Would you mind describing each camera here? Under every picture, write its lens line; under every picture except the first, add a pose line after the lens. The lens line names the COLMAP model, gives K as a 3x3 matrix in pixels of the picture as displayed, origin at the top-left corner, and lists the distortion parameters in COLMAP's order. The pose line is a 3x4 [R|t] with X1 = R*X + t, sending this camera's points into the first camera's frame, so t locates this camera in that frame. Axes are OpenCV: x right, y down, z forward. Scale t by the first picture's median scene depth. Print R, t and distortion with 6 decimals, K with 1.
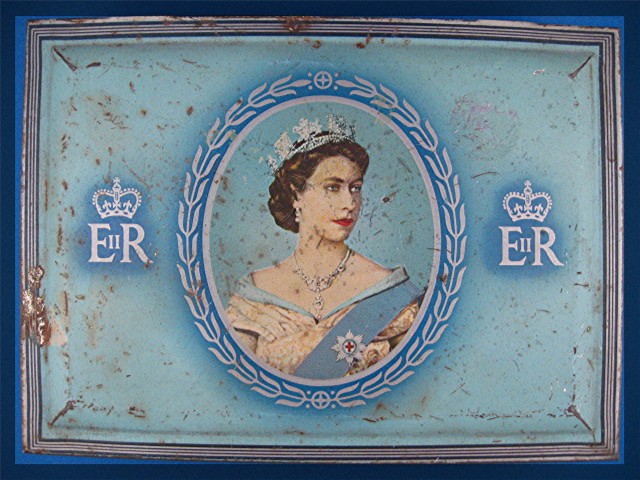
lens RADIAL K [[587.6, 0, 316.6], [0, 587.6, 241.0], [0, 0, 1]] dist [-0.124001, 0.055269]
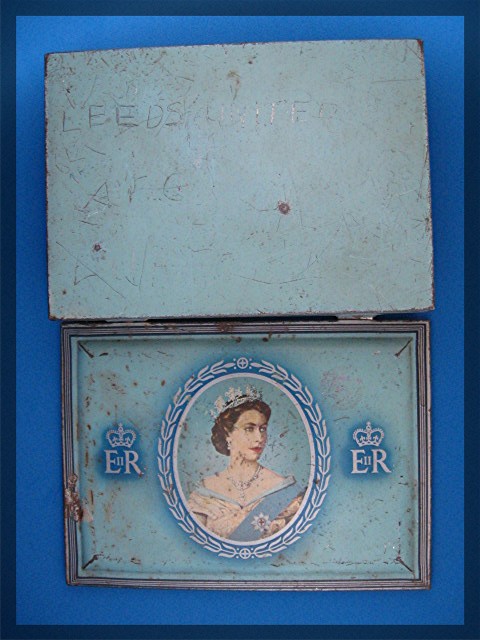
lens RADIAL K [[587.6, 0, 241.6], [0, 587.6, 319.7], [0, 0, 1]] dist [-0.124001, 0.055269]
pose [[0.998734, -0.021538, -0.045469, 0.086948], [0.020775, 0.999636, -0.017186, -0.371326], [0.045823, 0.016219, 0.998818, -0.668713]]
